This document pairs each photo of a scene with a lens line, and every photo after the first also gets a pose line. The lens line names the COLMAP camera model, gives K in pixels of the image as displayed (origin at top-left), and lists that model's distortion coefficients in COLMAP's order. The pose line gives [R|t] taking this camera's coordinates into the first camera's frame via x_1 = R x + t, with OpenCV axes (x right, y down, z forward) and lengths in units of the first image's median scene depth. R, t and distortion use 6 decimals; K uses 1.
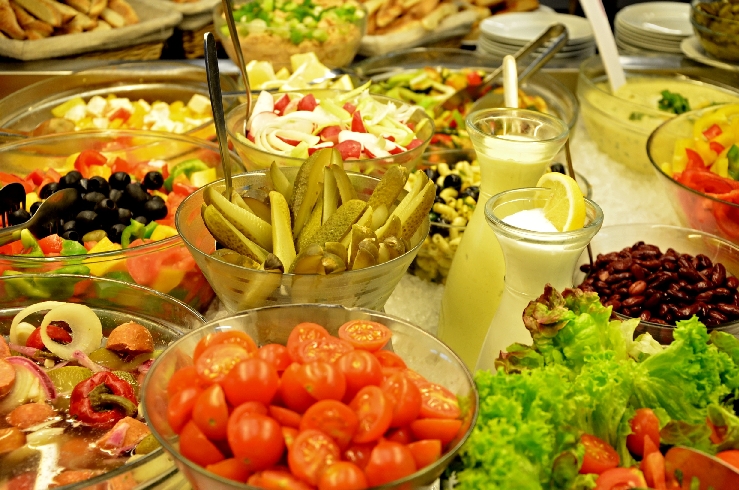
lens RADIAL K [[1179.5, 0, 369.5], [0, 1179.5, 245.0], [0, 0, 1]] dist [0.006004, 0.142494]
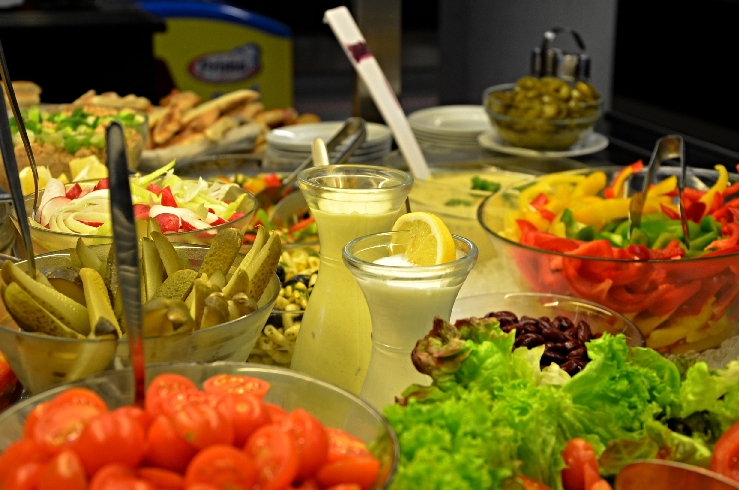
lens RADIAL K [[1246.0, 0, 369.5], [0, 1246.0, 245.0], [0, 0, 1]] dist [0.011787, -0.009662]
pose [[0.976300, -0.090846, 0.196431, -0.066417], [0.118507, 0.983873, -0.133979, 0.094456], [-0.181091, 0.154082, 0.971321, 0.123012]]
